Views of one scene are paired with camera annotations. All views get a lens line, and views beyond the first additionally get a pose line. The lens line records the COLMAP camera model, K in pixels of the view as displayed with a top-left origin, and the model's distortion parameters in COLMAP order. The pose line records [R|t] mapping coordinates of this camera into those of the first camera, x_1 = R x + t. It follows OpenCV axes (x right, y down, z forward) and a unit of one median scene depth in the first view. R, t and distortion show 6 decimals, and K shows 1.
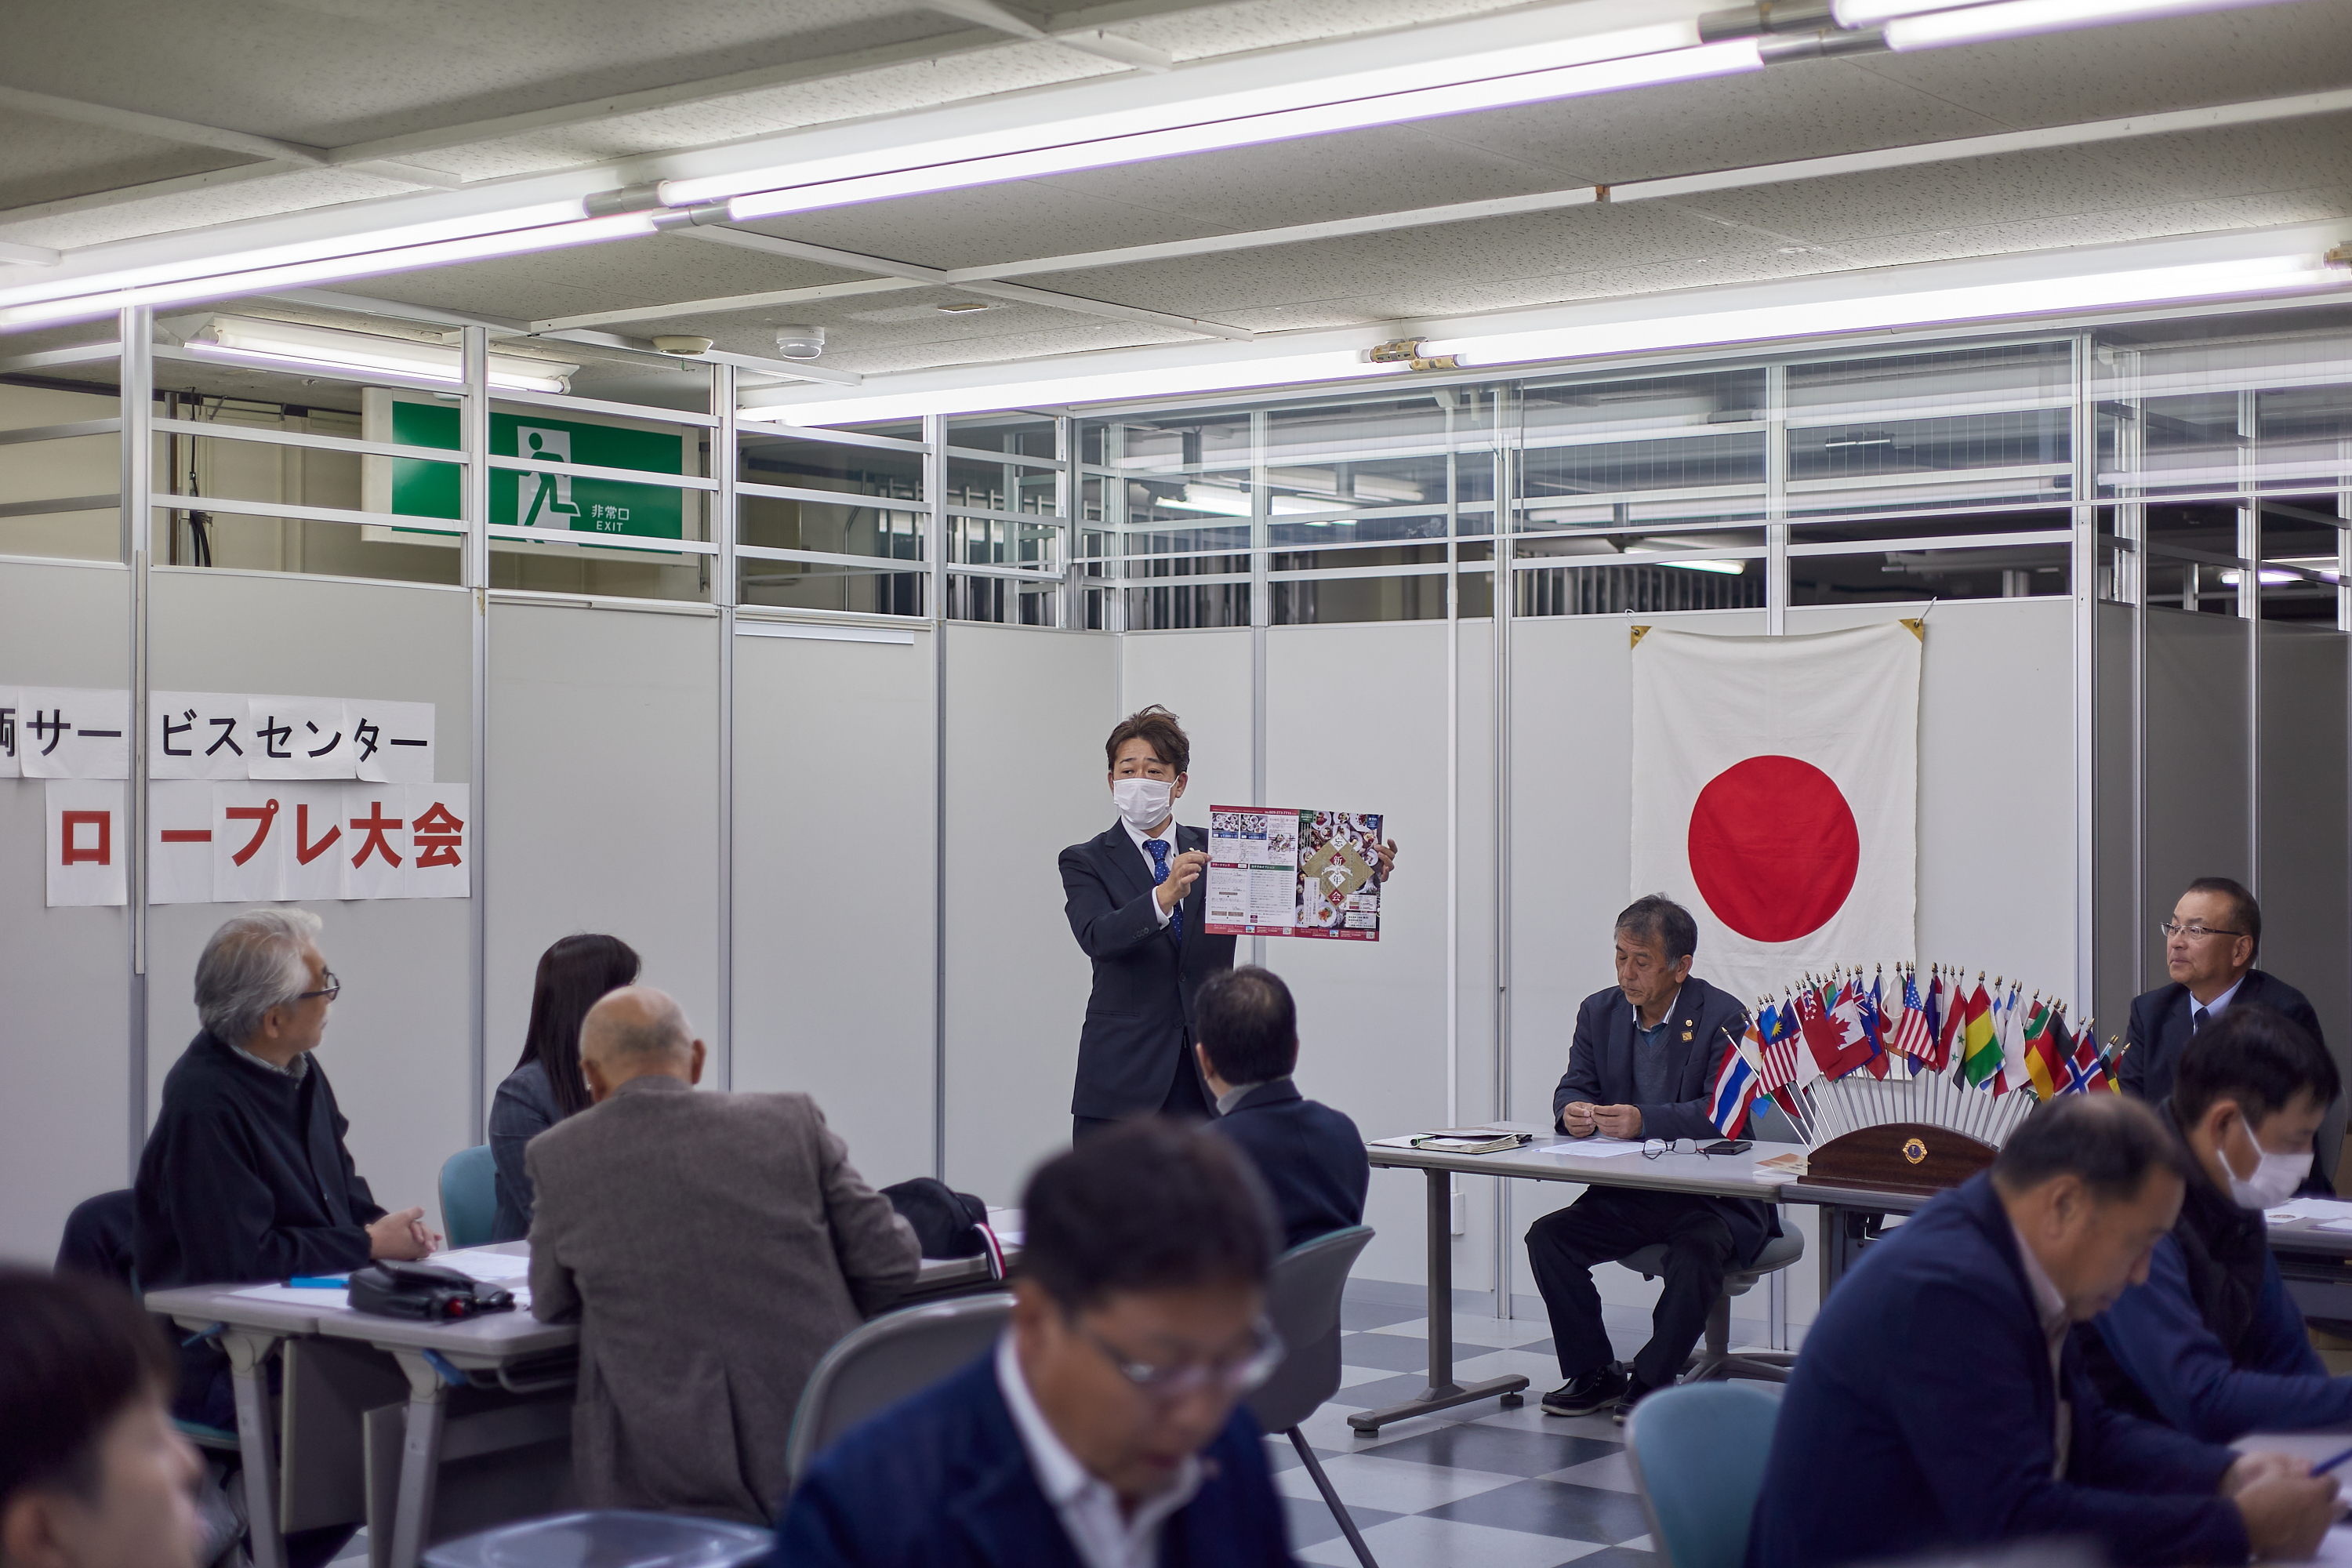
lens RADIAL K [[3291.8, 0, 1202.4], [0, 3291.8, 780.6], [0, 0, 1]] dist [0.077672, -0.329296]
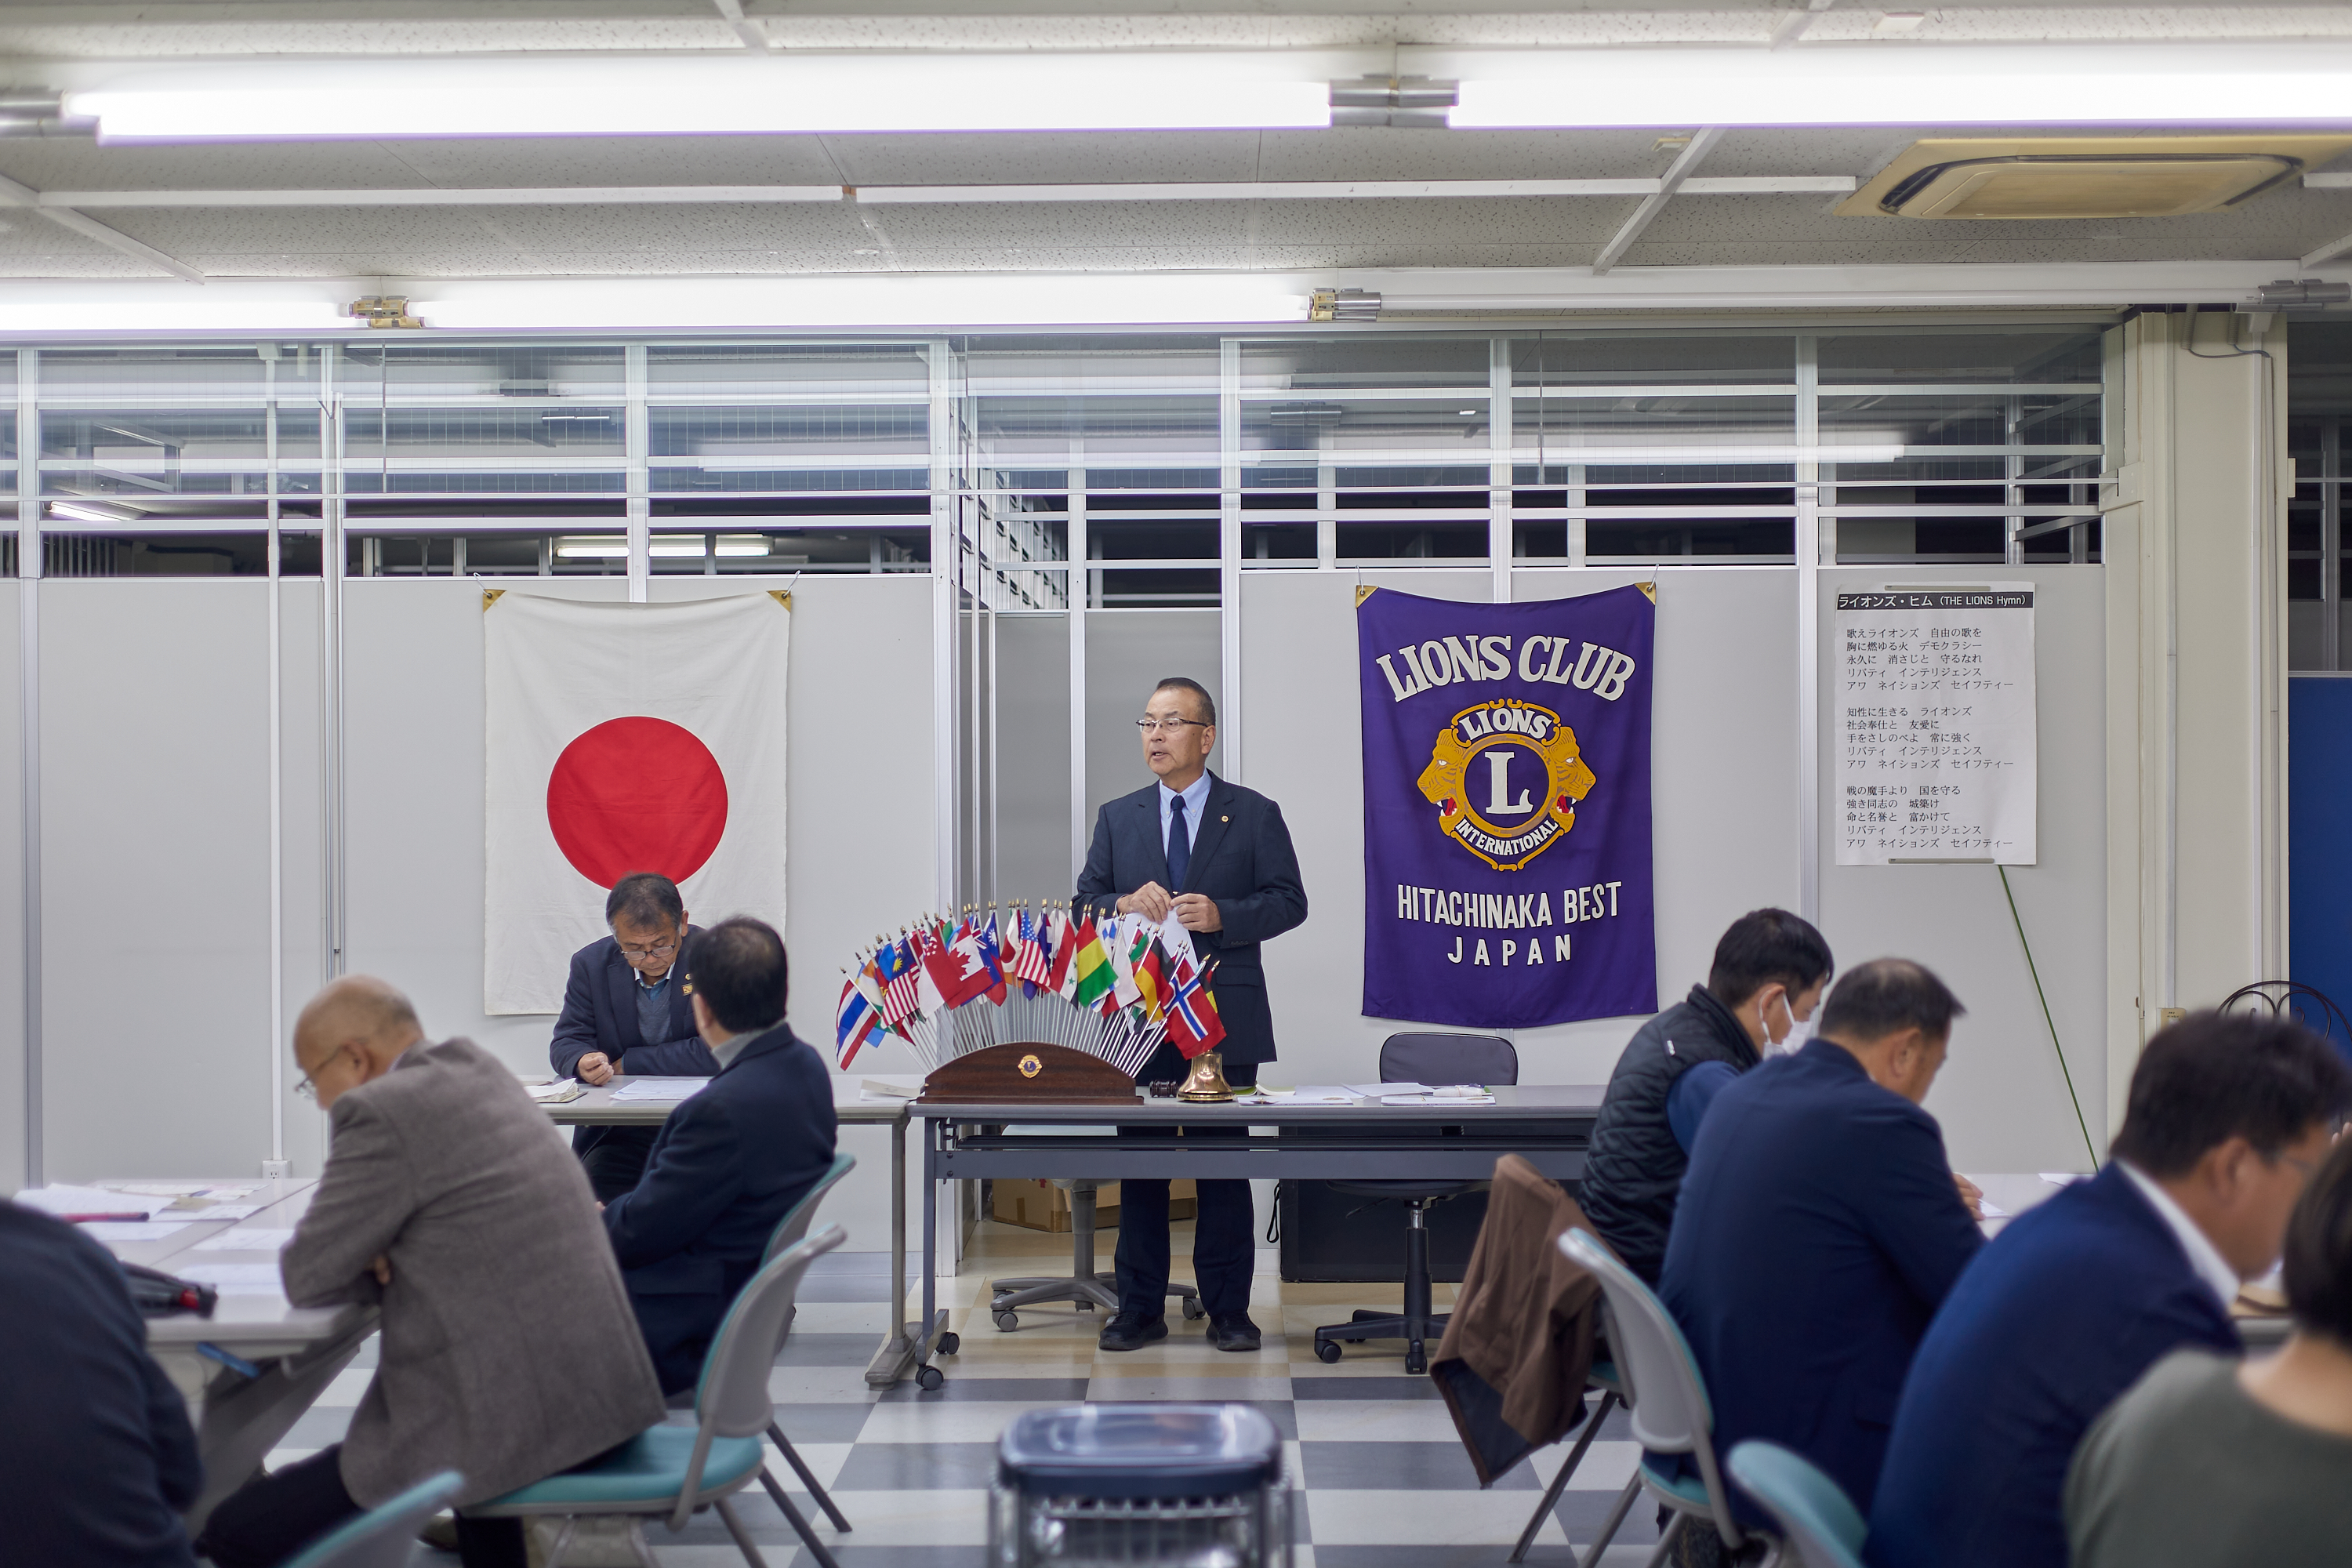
lens RADIAL K [[3328.6, 0, 1176.0], [0, 3328.6, 784.0], [0, 0, 1]] dist [0.074475, -0.374651]
pose [[0.803891, -0.009499, 0.594701, -0.361053], [0.002851, 0.999923, 0.012117, 0.001743], [-0.594770, -0.008045, 0.803856, 0.048491]]
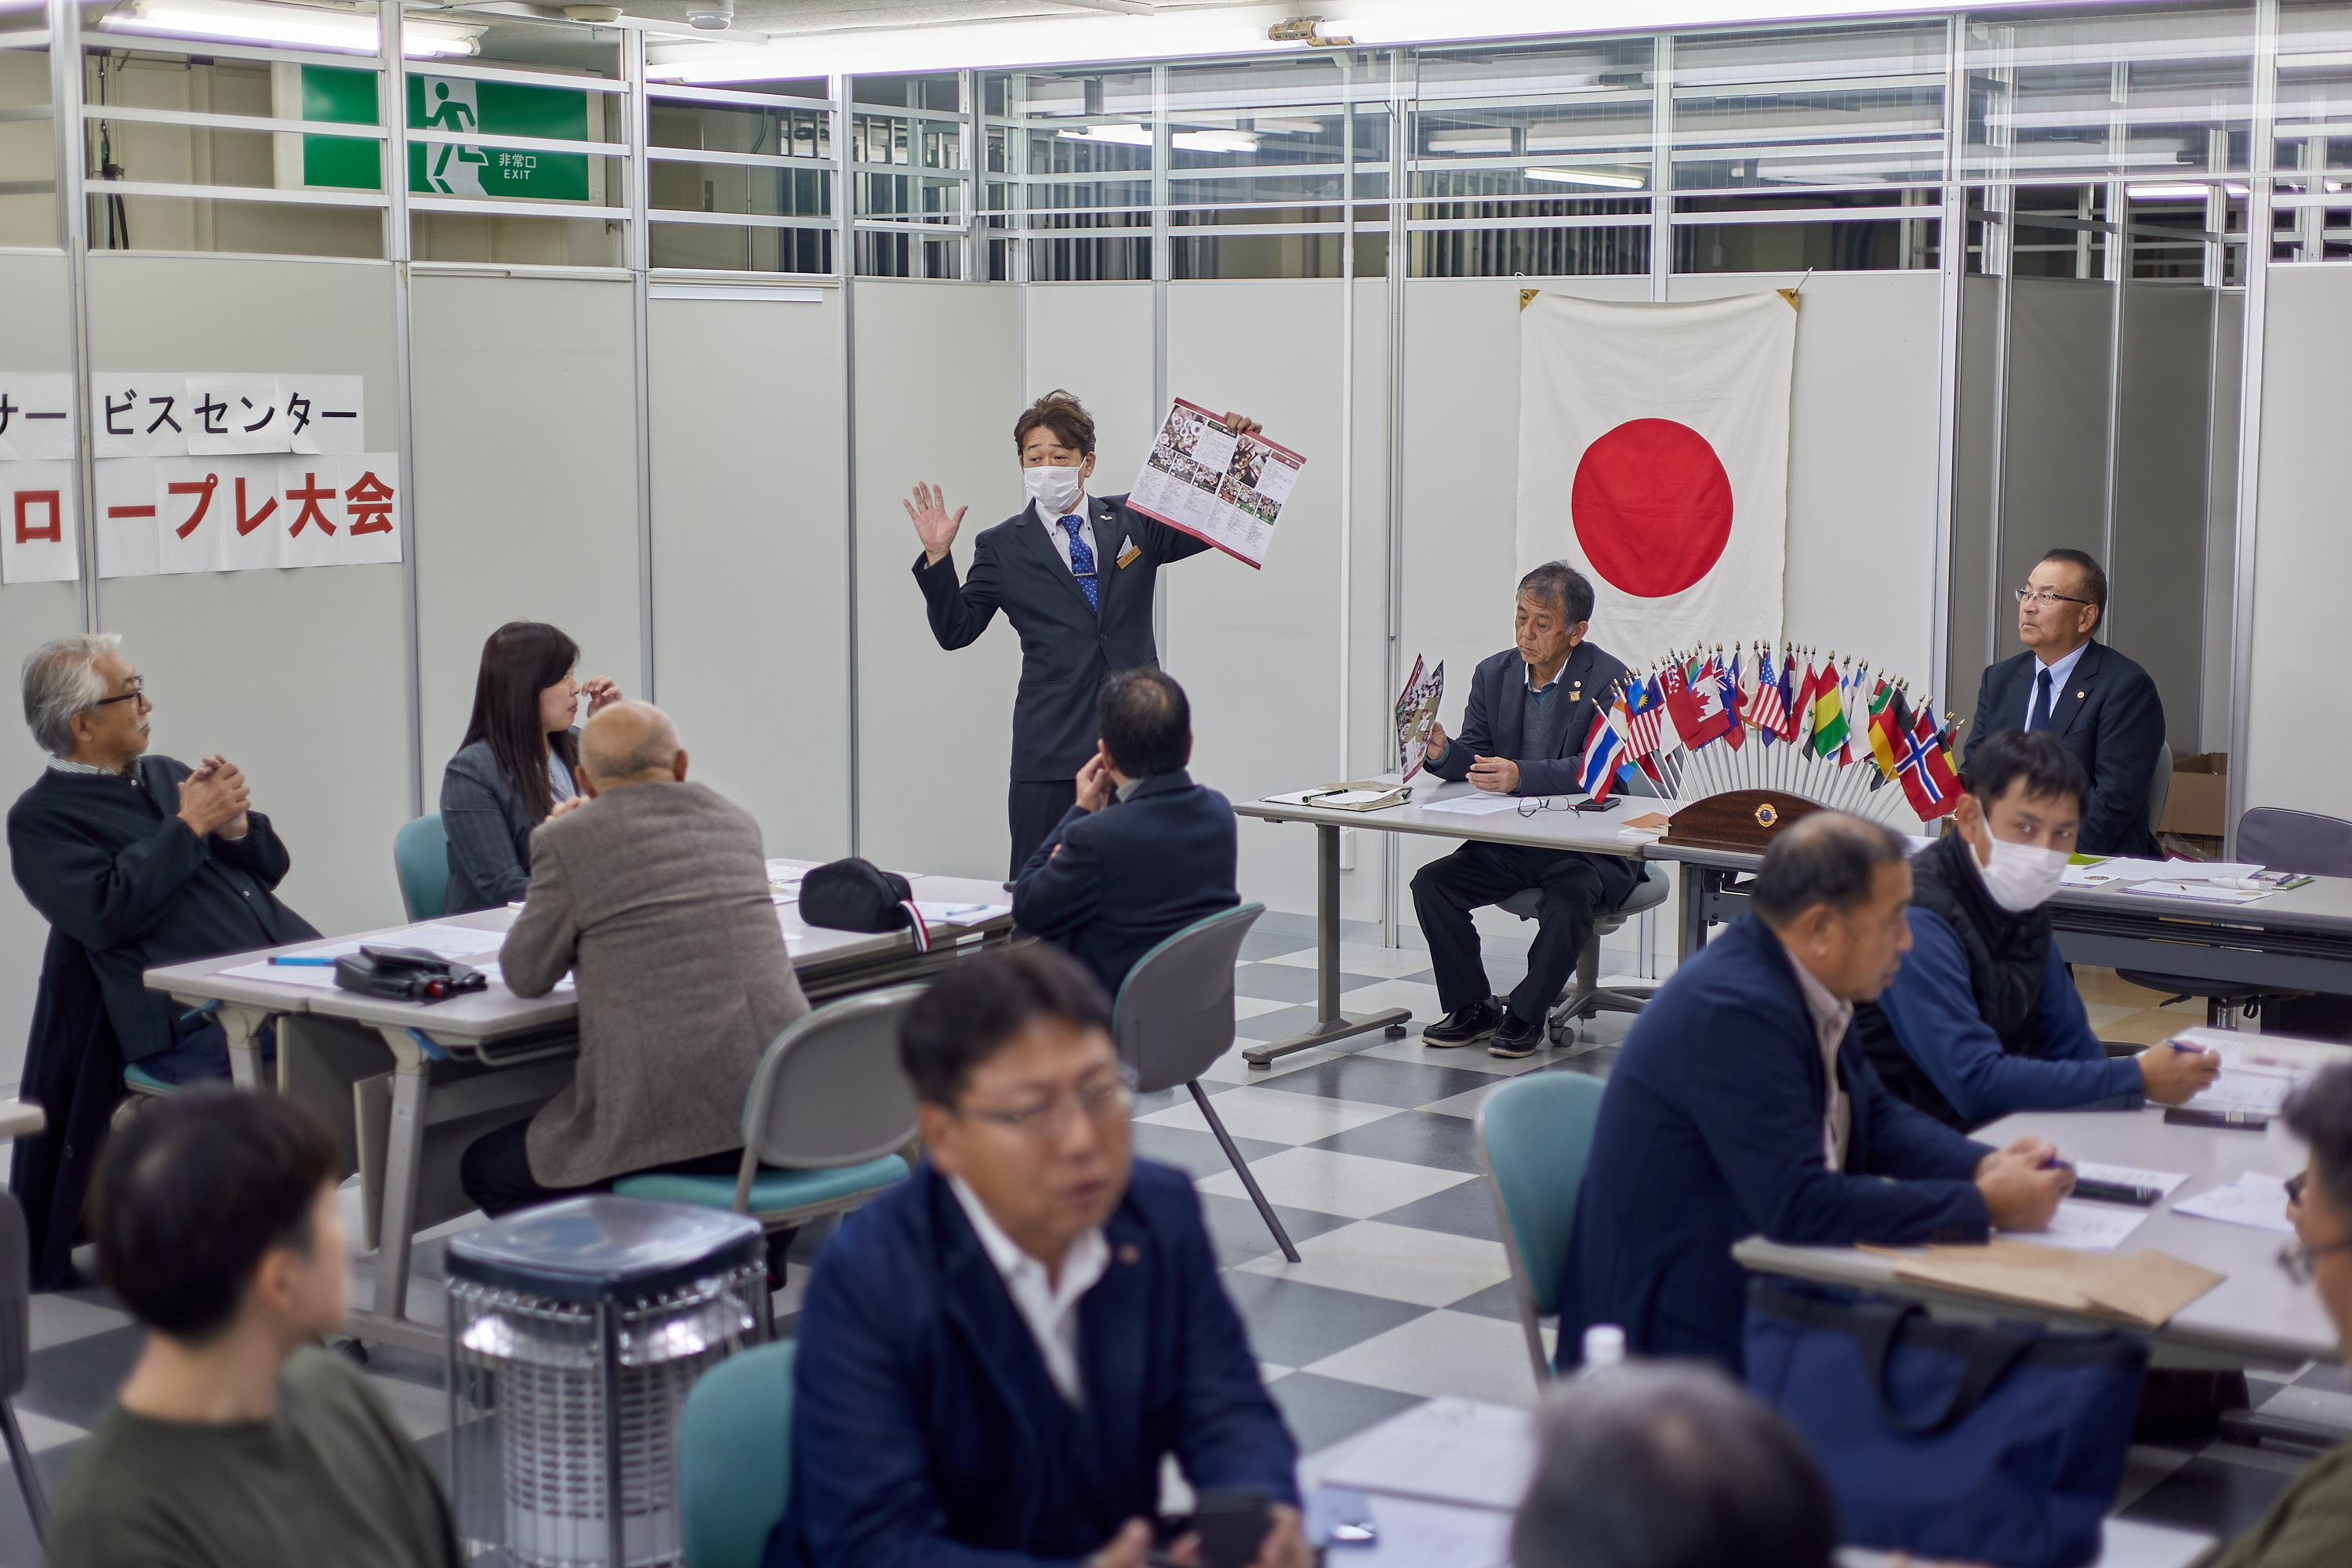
lens RADIAL K [[3381.1, 0, 1206.1], [0, 3381.1, 784.0], [0, 0, 1]] dist [0.074318, -0.300161]
pose [[0.999520, -0.002386, 0.030875, -0.001681], [-0.001666, 0.991438, 0.130564, -0.036662], [-0.030922, -0.130553, 0.990959, -0.079507]]
